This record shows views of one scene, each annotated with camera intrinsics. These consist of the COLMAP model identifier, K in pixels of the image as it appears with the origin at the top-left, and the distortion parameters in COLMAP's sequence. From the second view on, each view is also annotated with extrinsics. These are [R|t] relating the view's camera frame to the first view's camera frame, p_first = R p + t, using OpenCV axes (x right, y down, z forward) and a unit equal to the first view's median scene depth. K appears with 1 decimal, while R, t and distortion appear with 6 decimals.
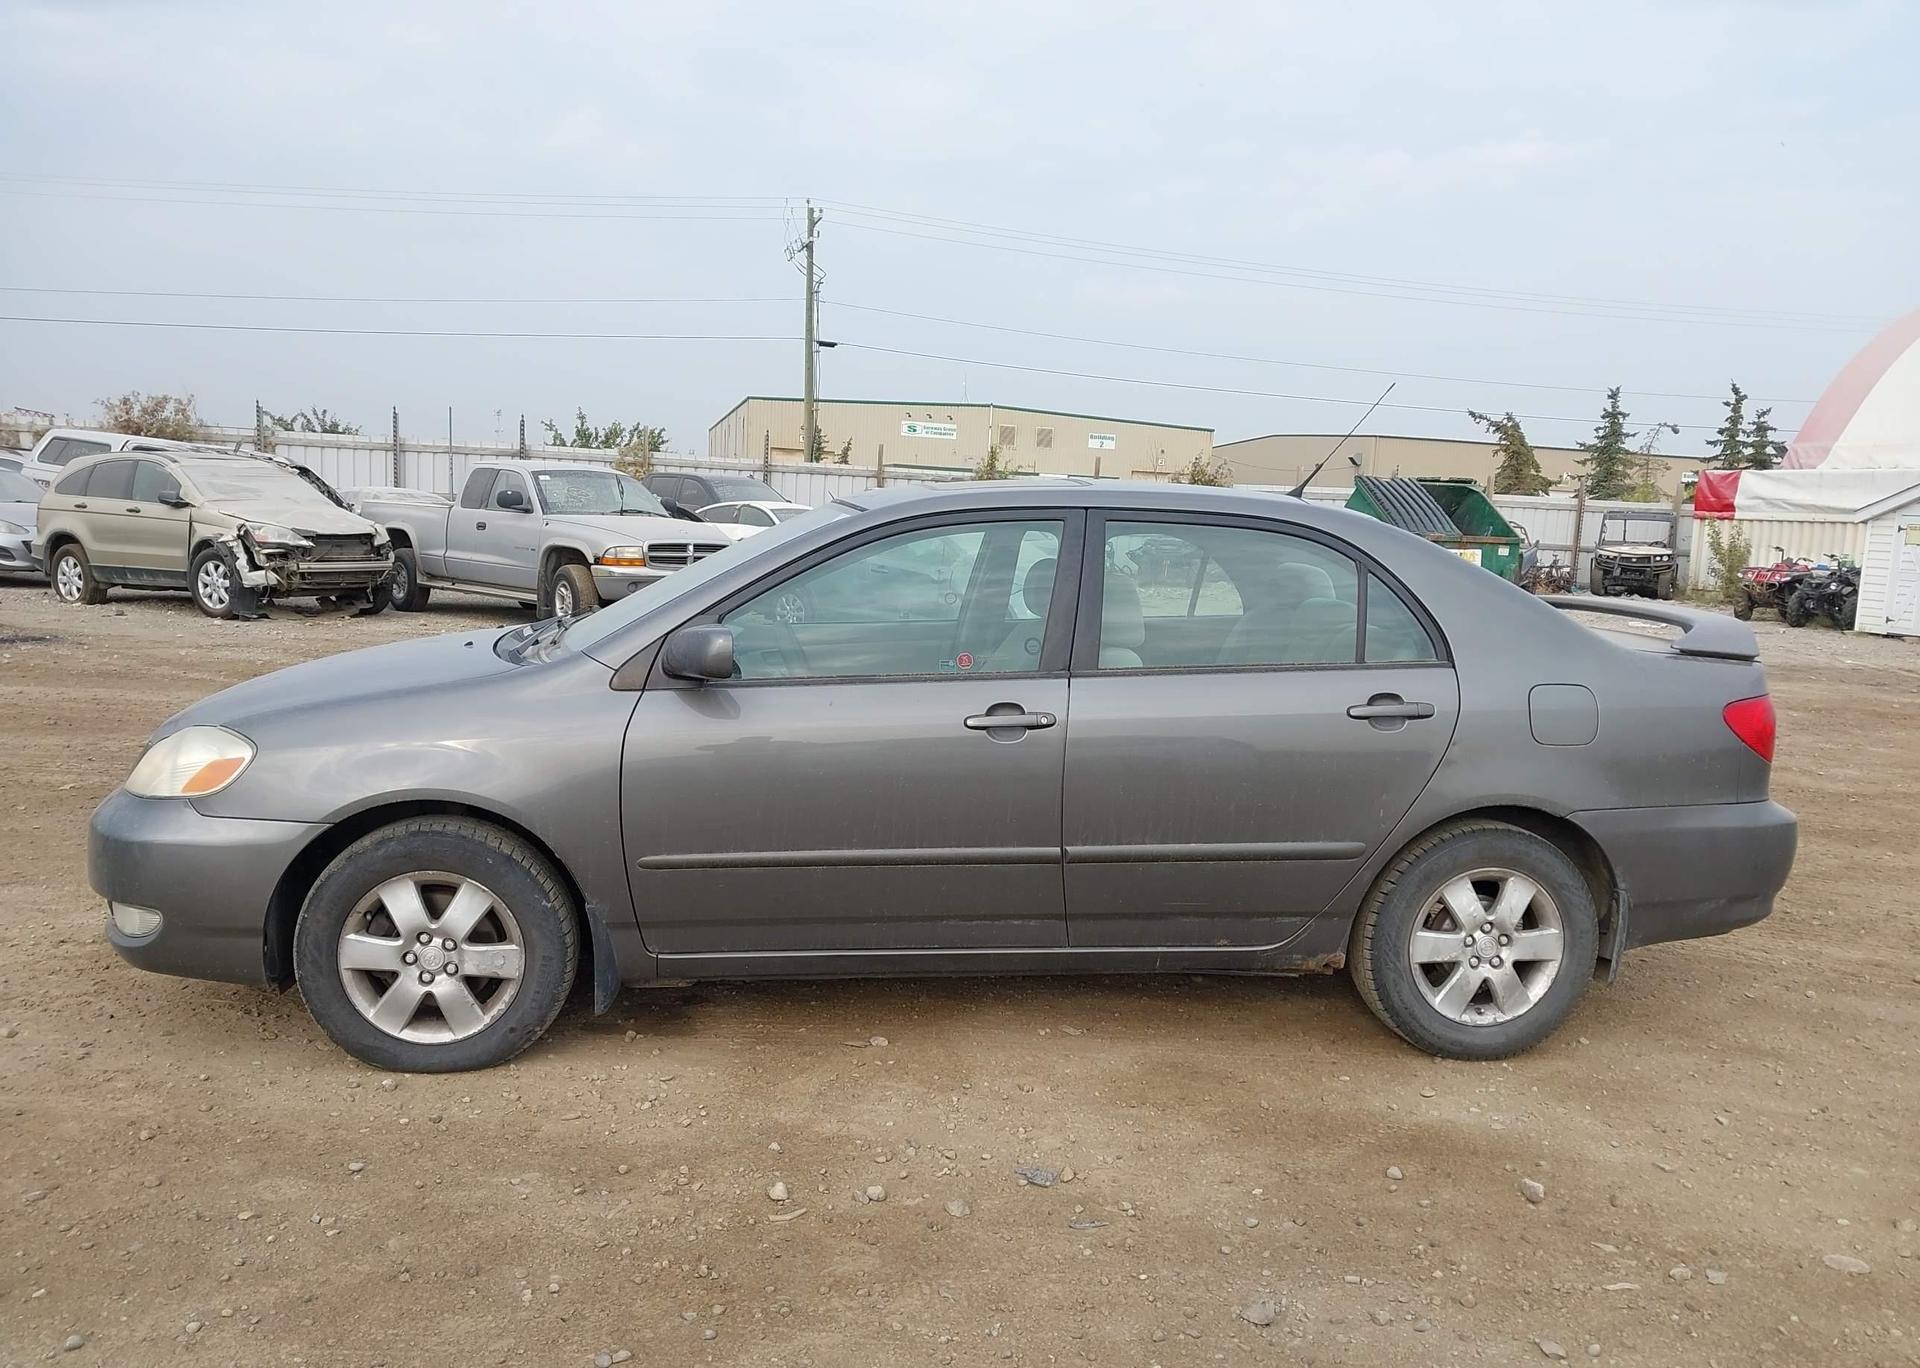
lens RADIAL K [[1497.3, 0, 966.3], [0, 1497.3, 740.9], [0, 0, 1]] dist [0.052178, -0.079766]
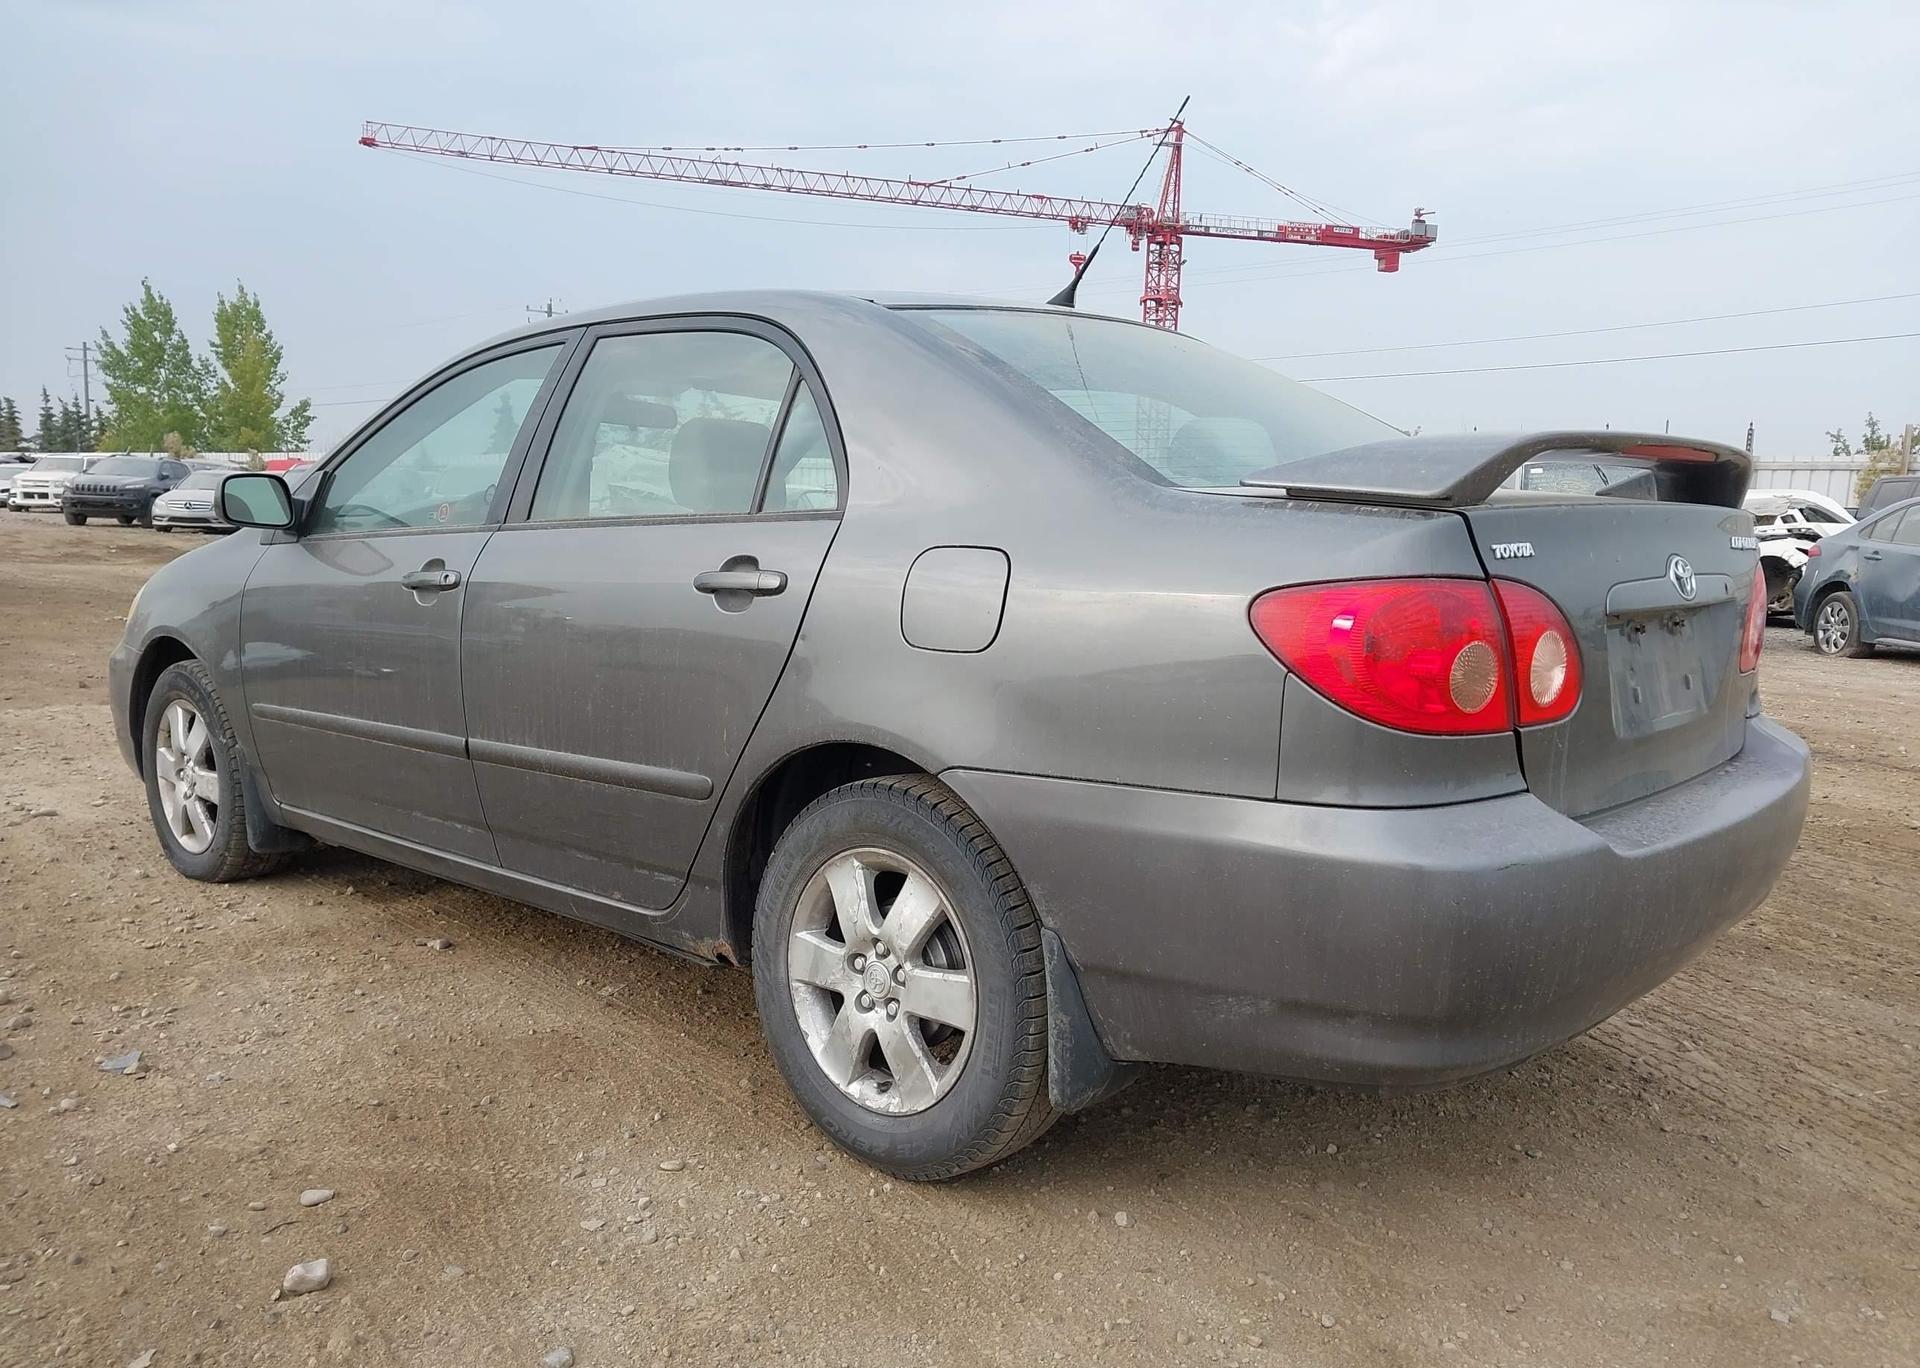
lens RADIAL K [[1512.5, 0, 969.1], [0, 1512.5, 731.7], [0, 0, 1]] dist [0.011343, 0.006754]
pose [[0.644773, 0.082240, -0.759937, 0.832378], [-0.109804, 0.993849, 0.014390, 0.024641], [0.756447, 0.074166, 0.649837, 0.630526]]
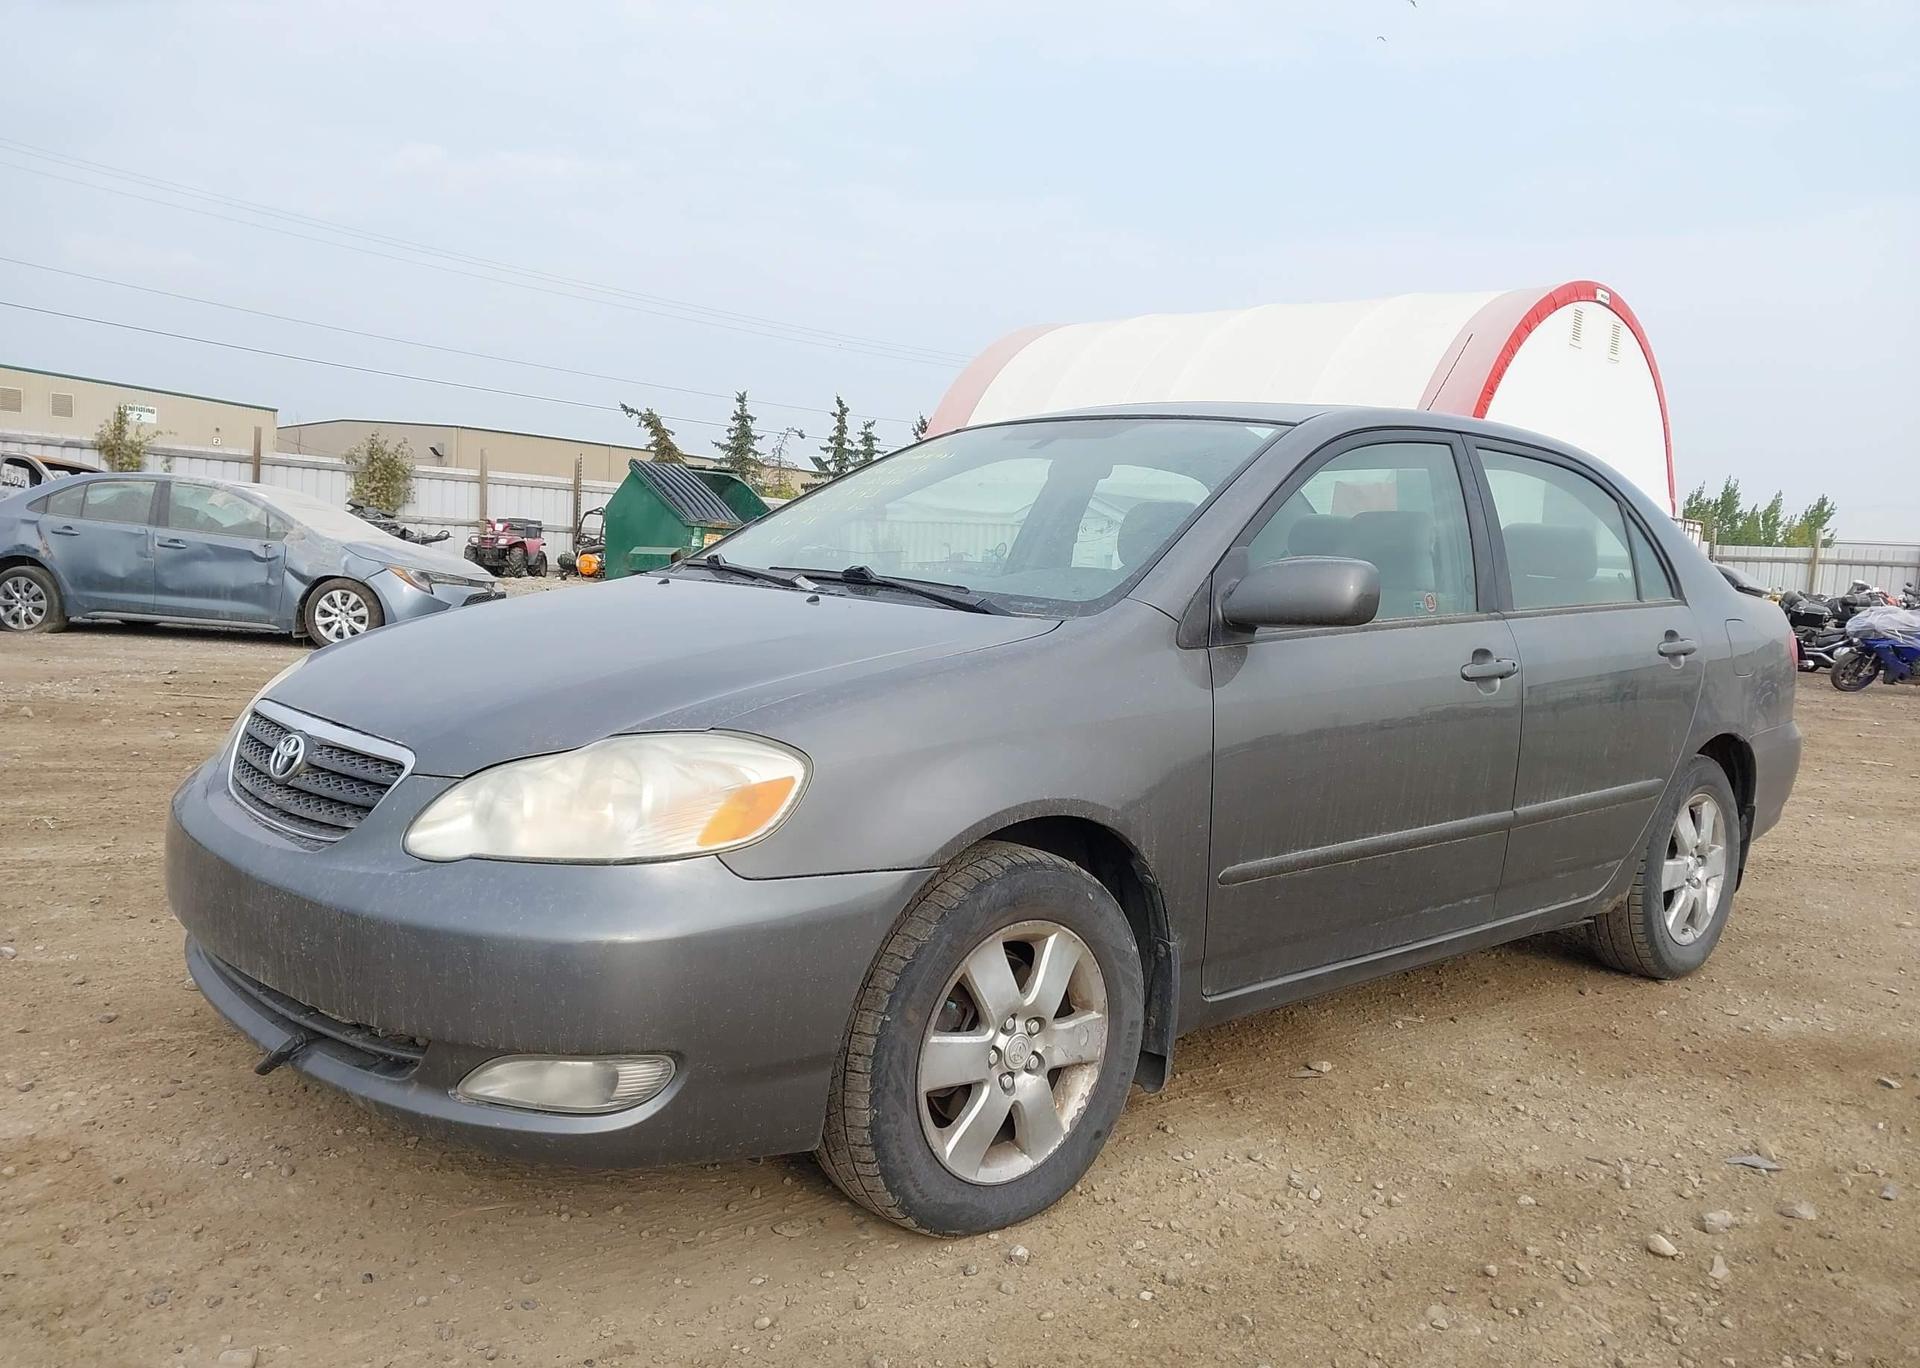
lens RADIAL K [[1497.3, 0, 966.3], [0, 1497.3, 740.9], [0, 0, 1]] dist [0.052178, -0.079766]
pose [[0.823982, -0.065674, 0.562797, -0.673927], [0.064645, 0.997671, 0.021775, -0.009513], [-0.562916, 0.018440, 0.826308, 0.414026]]
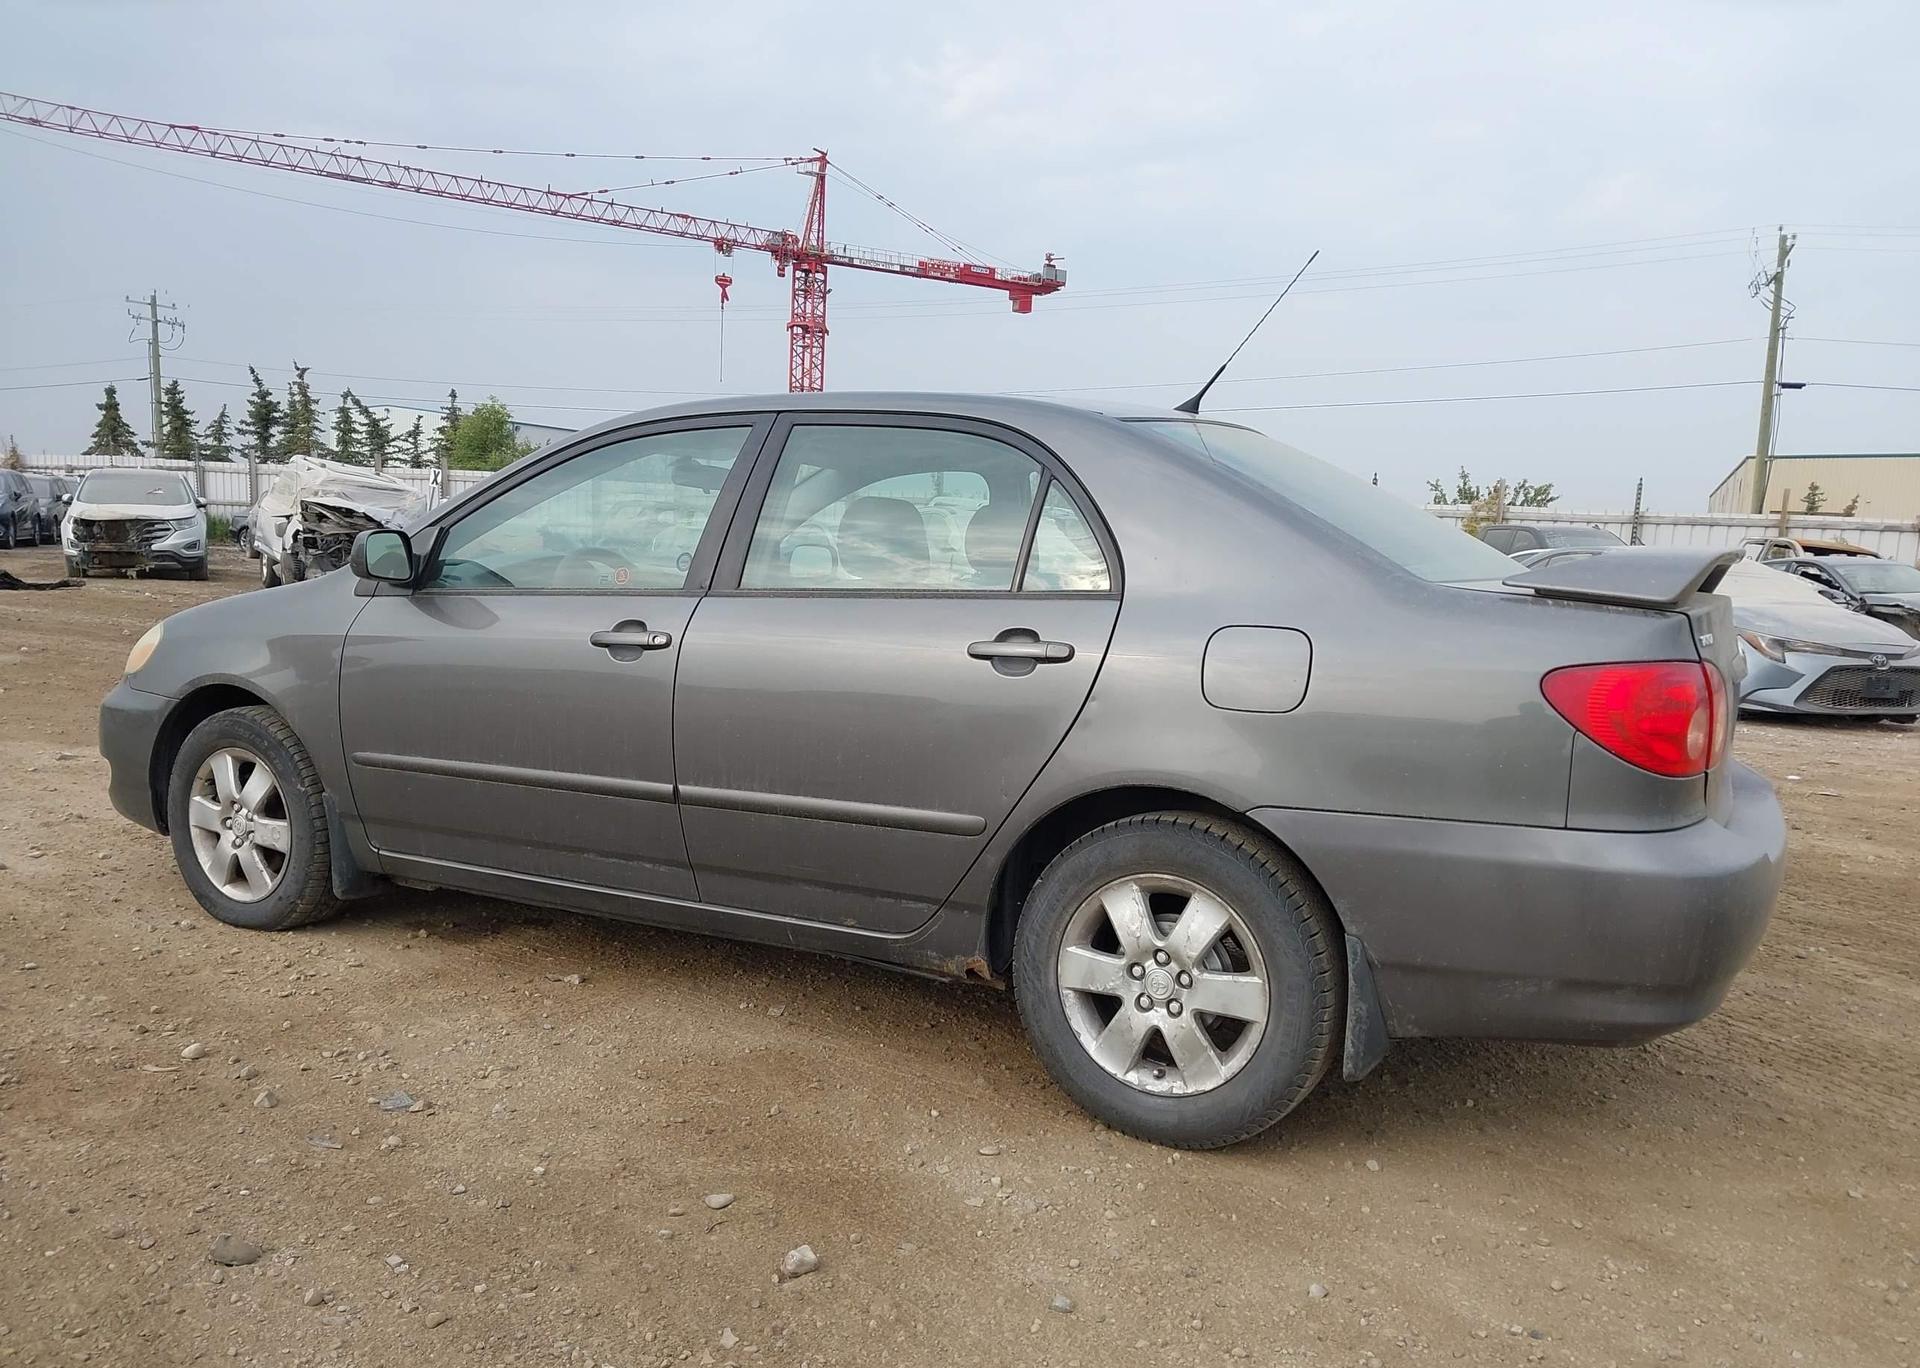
lens RADIAL K [[1497.3, 0, 966.3], [0, 1497.3, 740.9], [0, 0, 1]] dist [0.052178, -0.079766]
pose [[0.805291, 0.068746, -0.588881, 0.696504], [-0.097797, 0.995051, -0.017574, 0.041825], [0.584758, 0.071742, 0.808029, 0.353493]]
